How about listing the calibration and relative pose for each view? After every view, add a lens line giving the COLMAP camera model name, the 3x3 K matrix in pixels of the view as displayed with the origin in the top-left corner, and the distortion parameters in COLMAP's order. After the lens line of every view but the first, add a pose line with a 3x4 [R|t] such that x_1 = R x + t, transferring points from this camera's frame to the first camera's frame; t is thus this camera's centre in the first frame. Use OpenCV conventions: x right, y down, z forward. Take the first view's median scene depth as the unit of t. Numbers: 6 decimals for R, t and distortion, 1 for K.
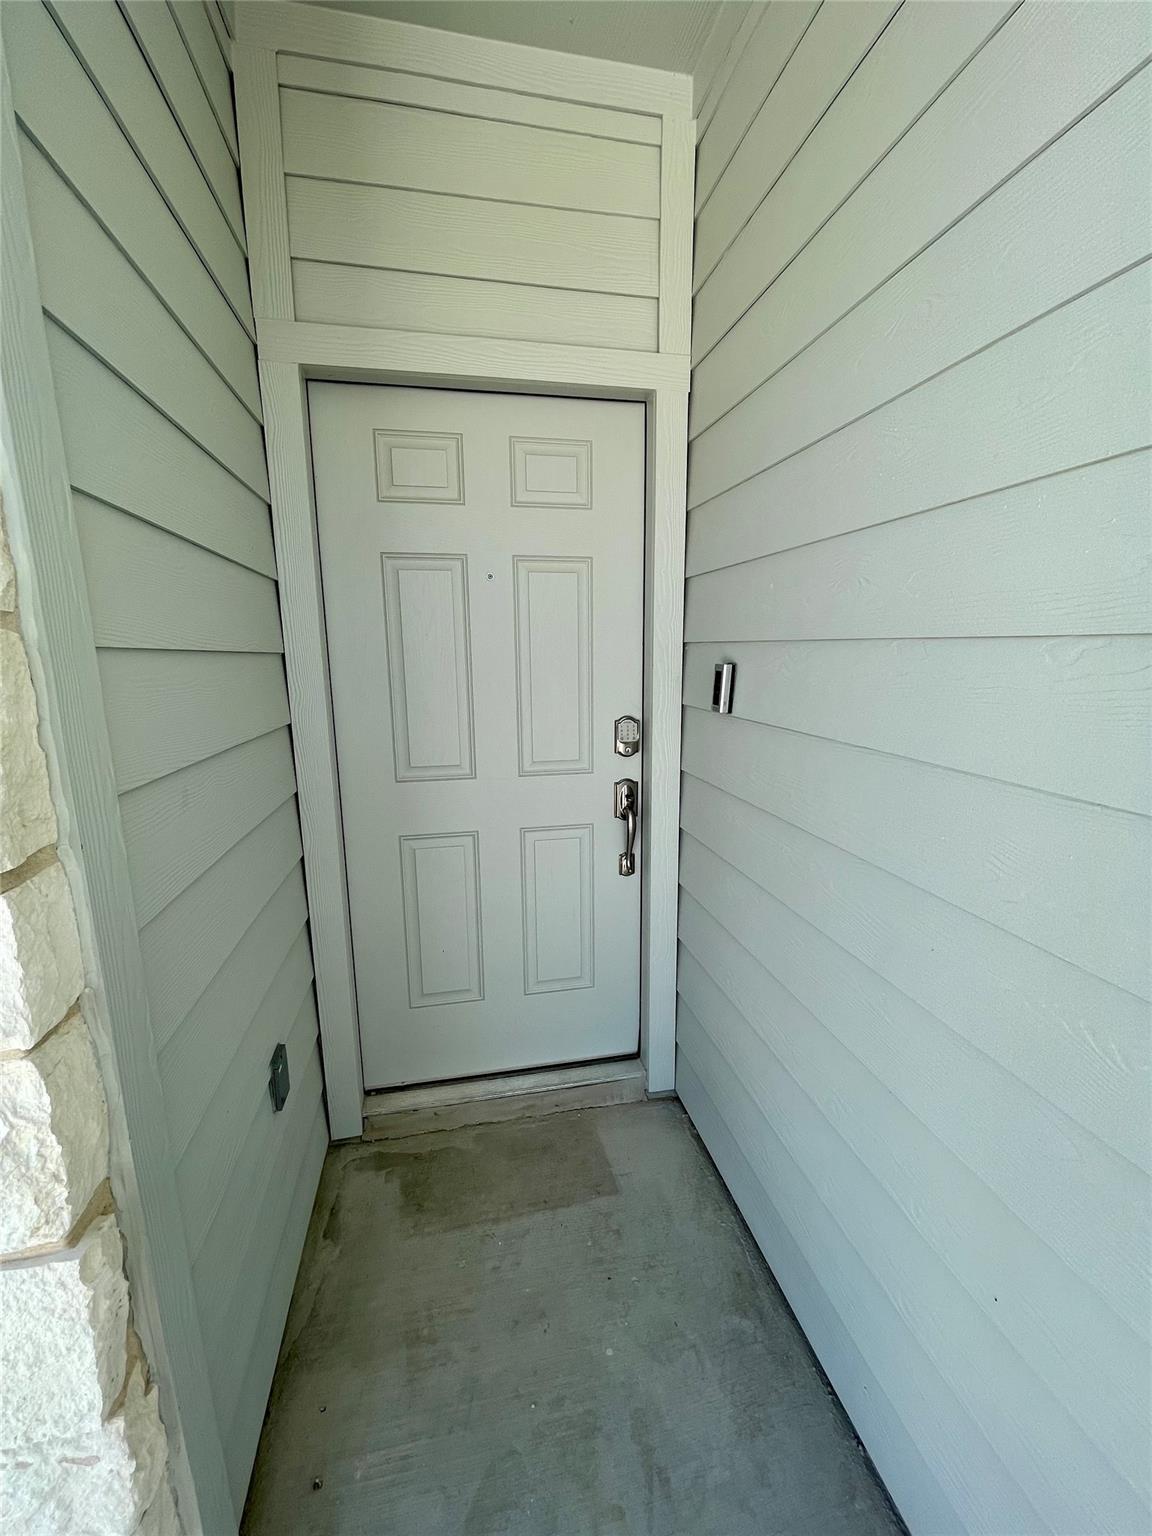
lens RADIAL K [[618.5, 0, 576.0], [0, 618.5, 768.0], [0, 0, 1]] dist [0.000508, -0.000030]
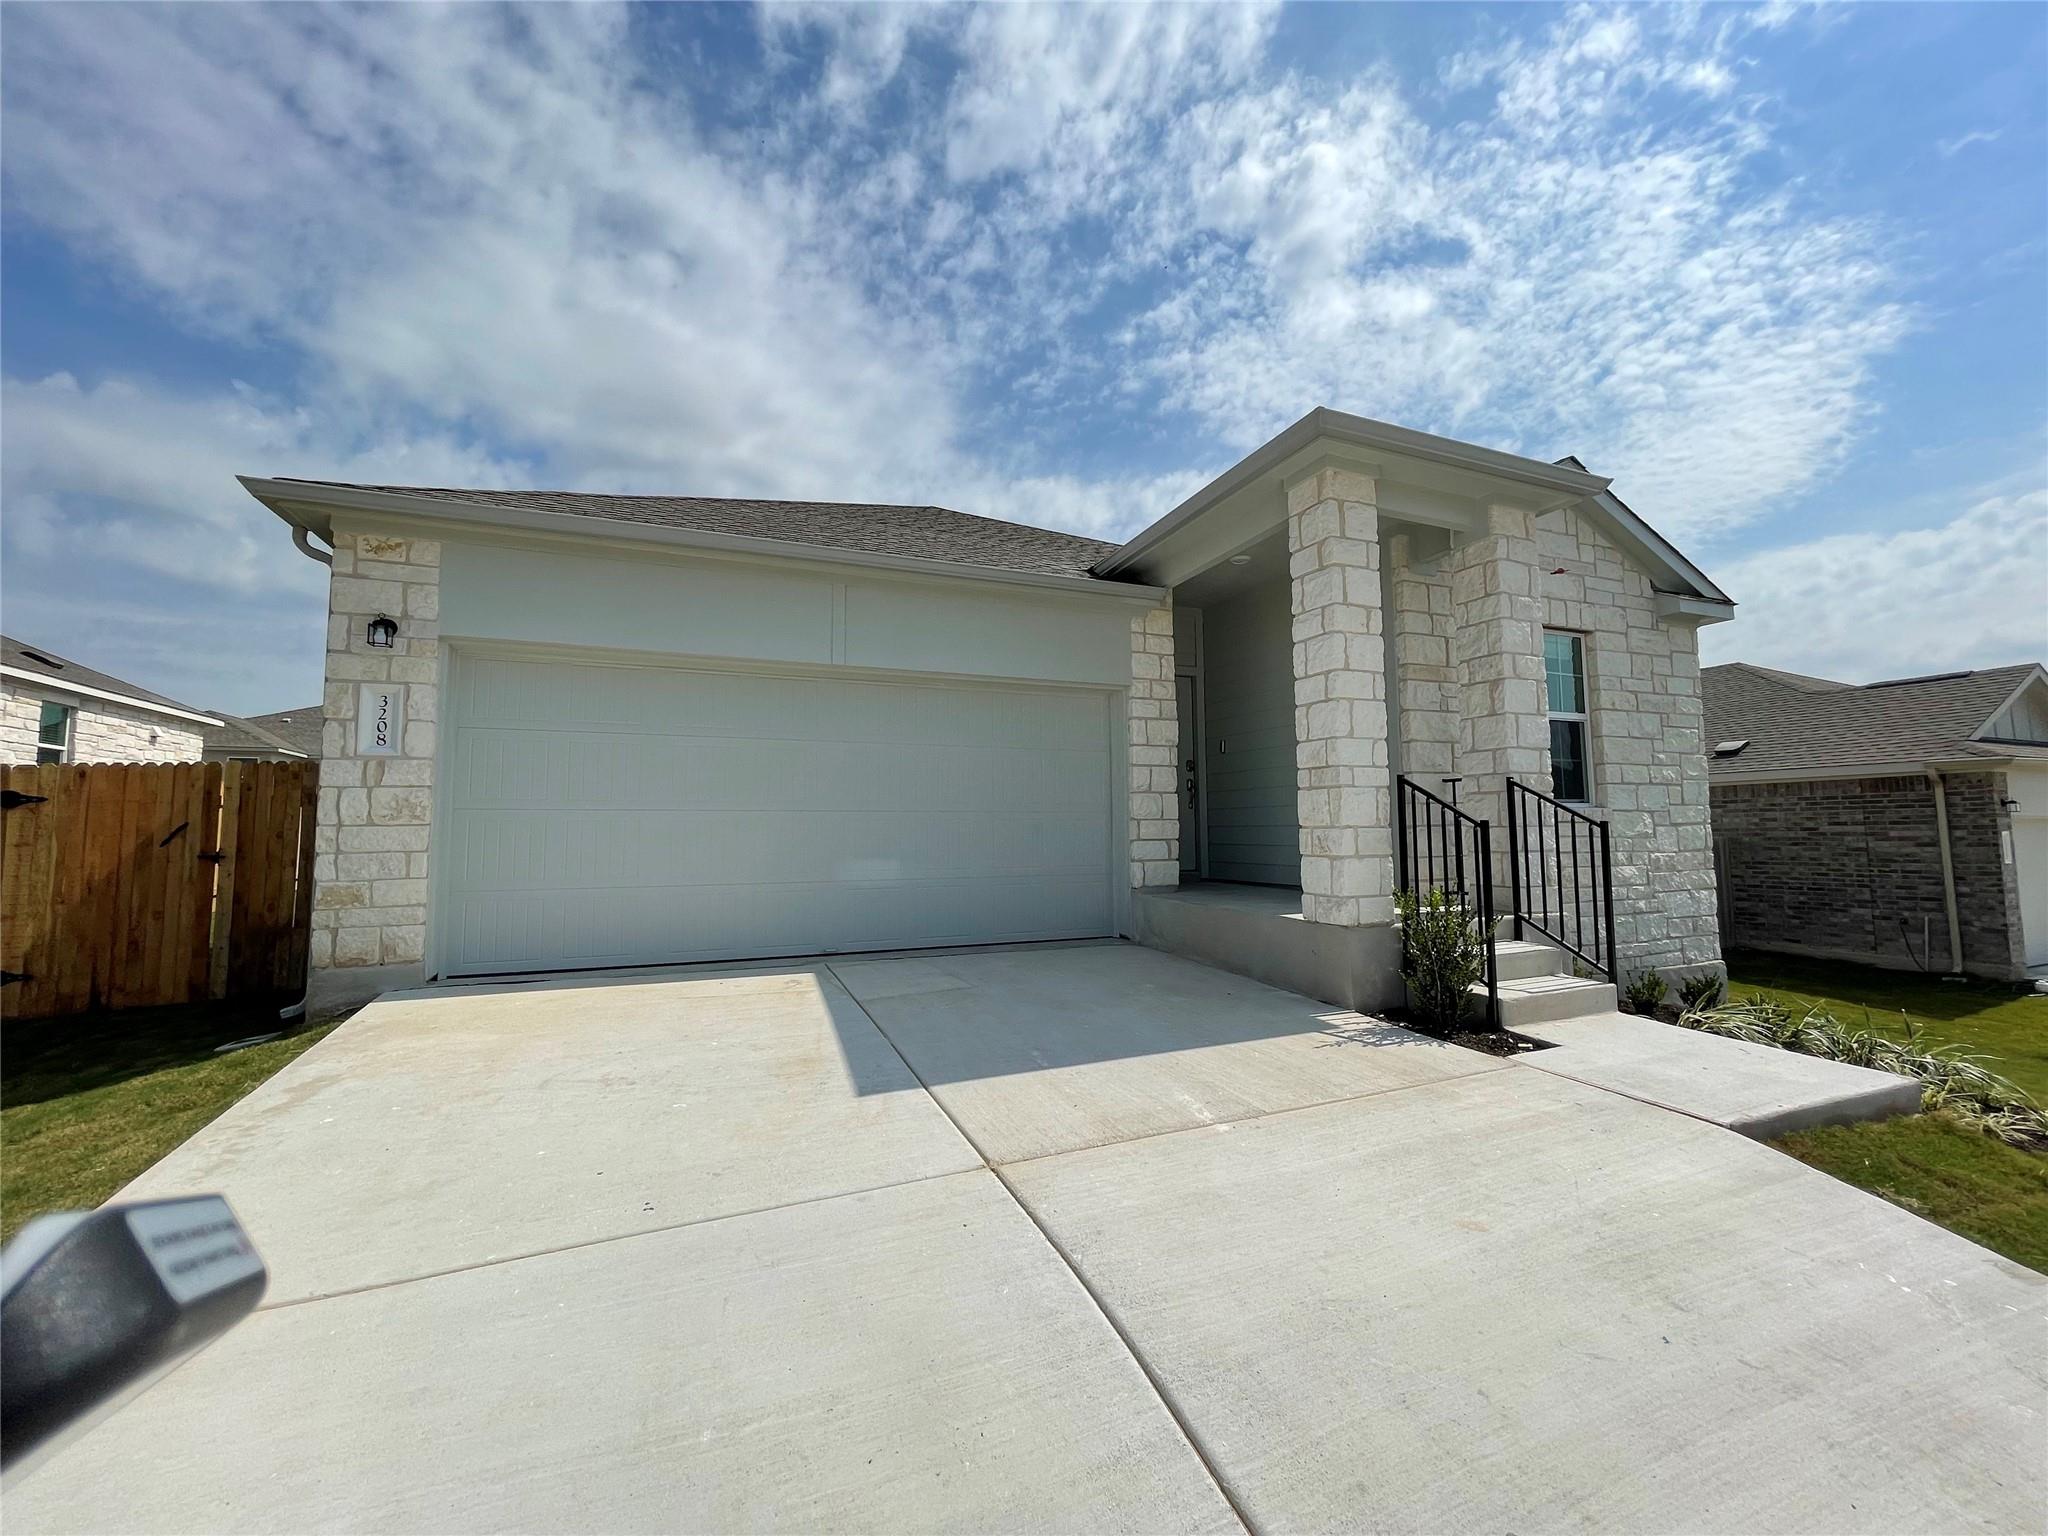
lens RADIAL K [[824.7, 0, 1023.0], [0, 824.7, 761.3], [0, 0, 1]] dist [0.000508, -0.000030]
pose [[0.983485, 0.019402, 0.179948, -1.738128], [0.026476, 0.968121, -0.249081, 1.070911], [-0.179044, 0.249732, 0.951618, -3.290071]]
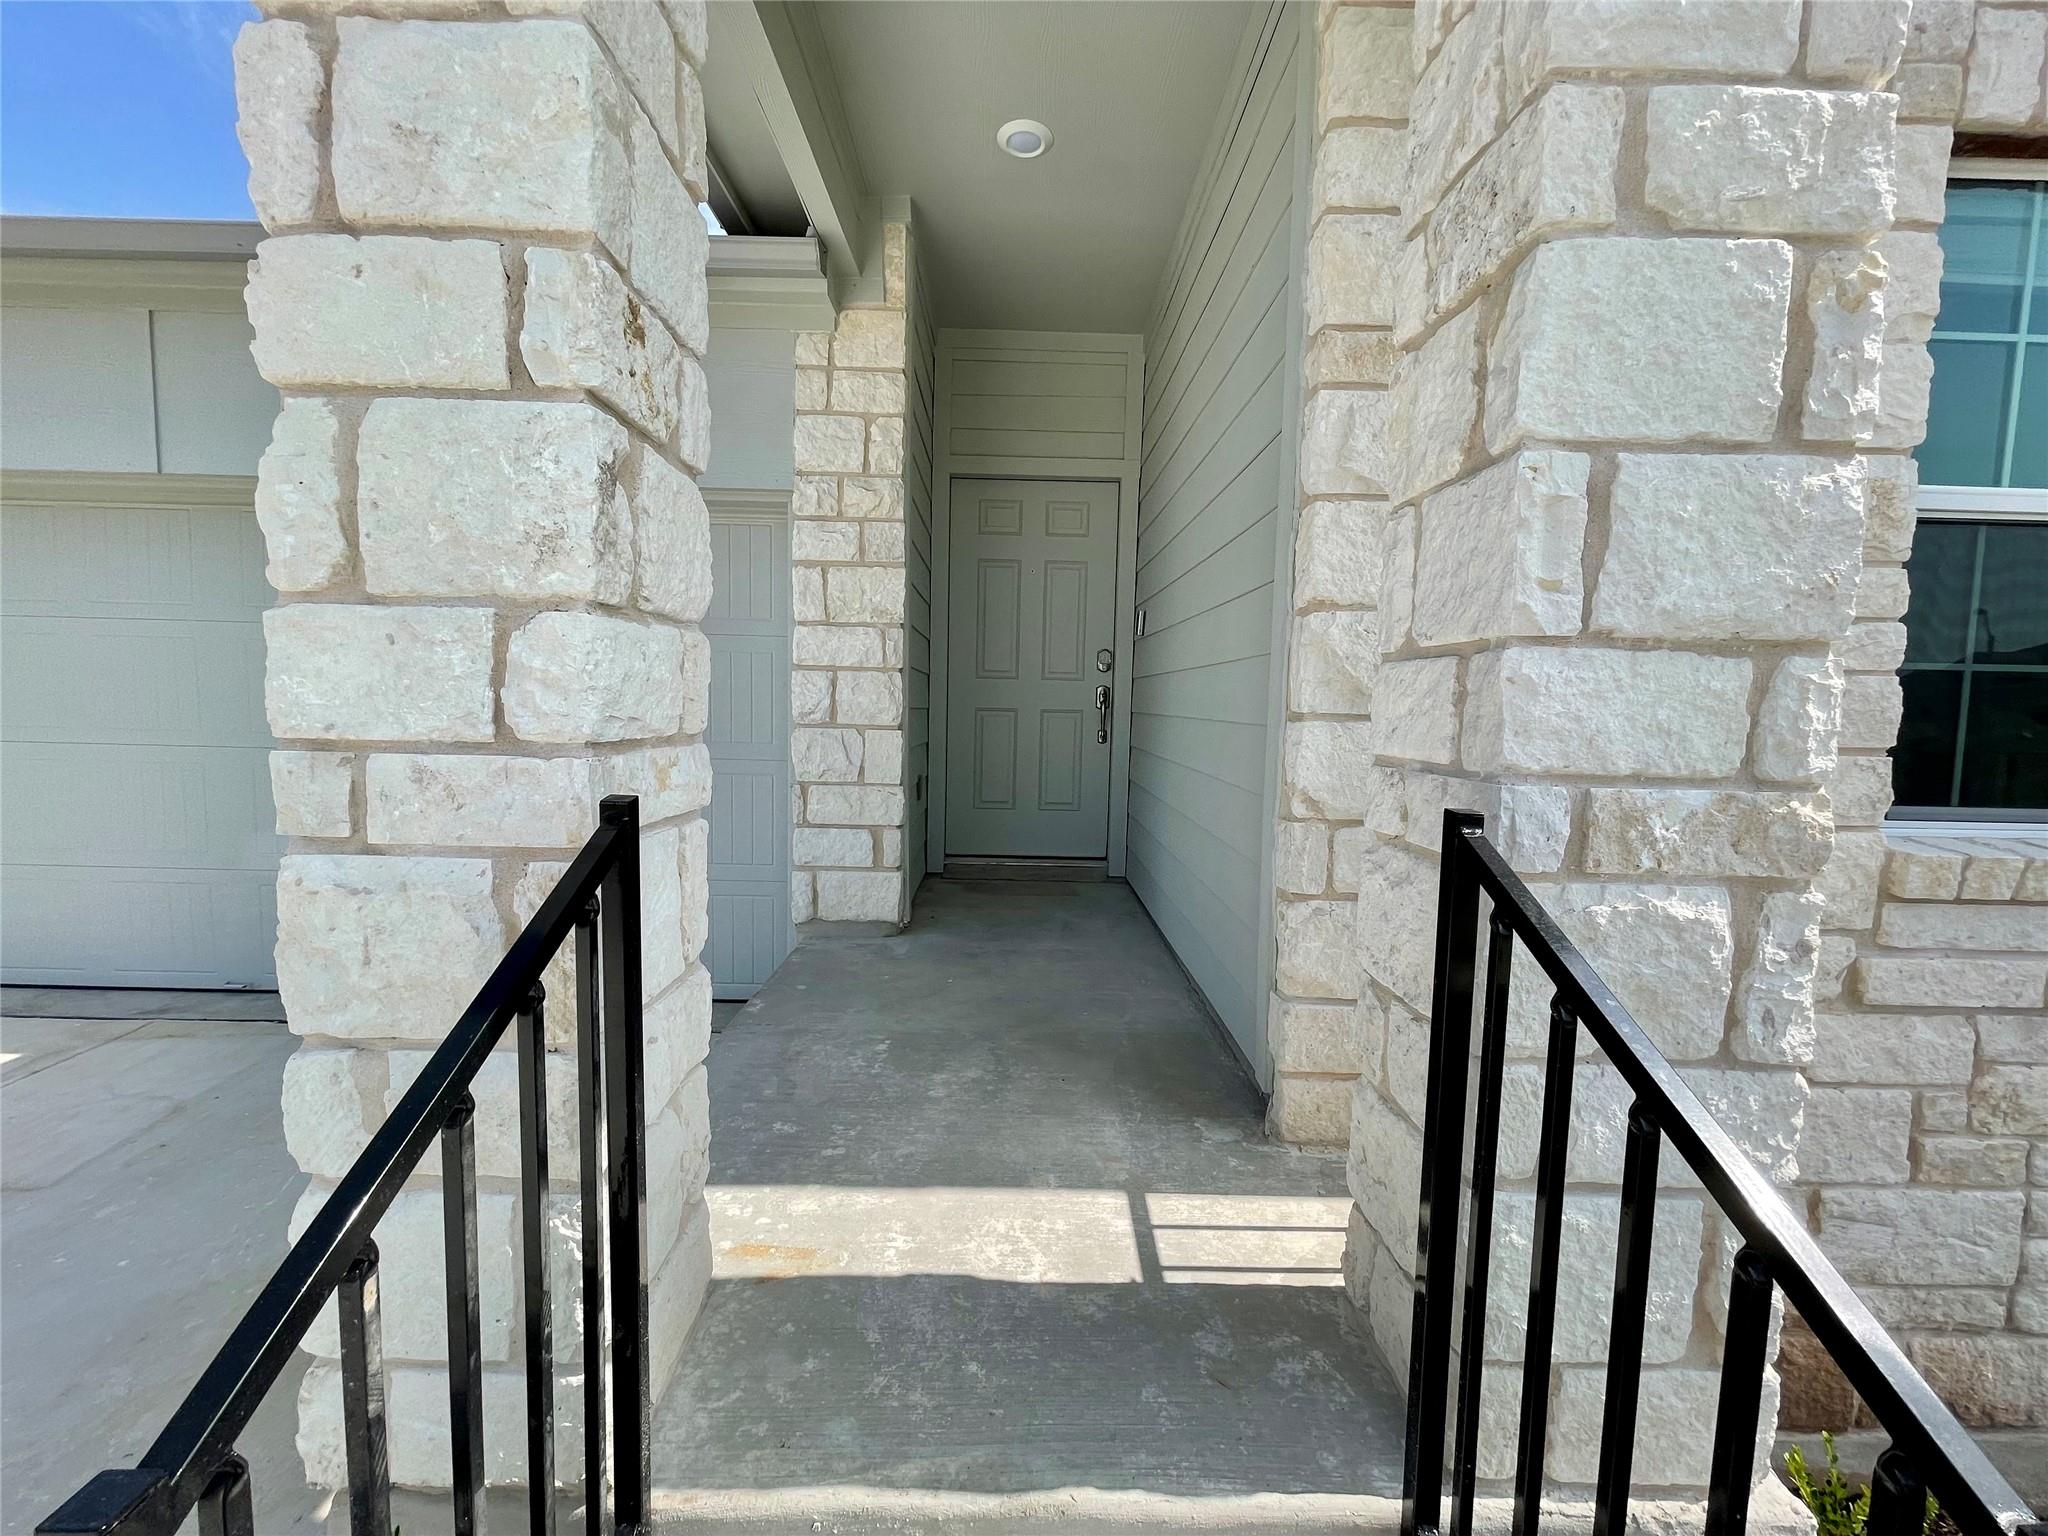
lens RADIAL K [[833.0, 0, 1024.0], [0, 833.0, 768.0], [0, 0, 1]] dist [0.000858, -0.000130]
pose [[0.978865, 0.049938, -0.198316, 0.346983], [-0.067585, 0.994235, -0.083235, 0.471044], [0.193016, 0.094880, 0.976597, -1.345673]]
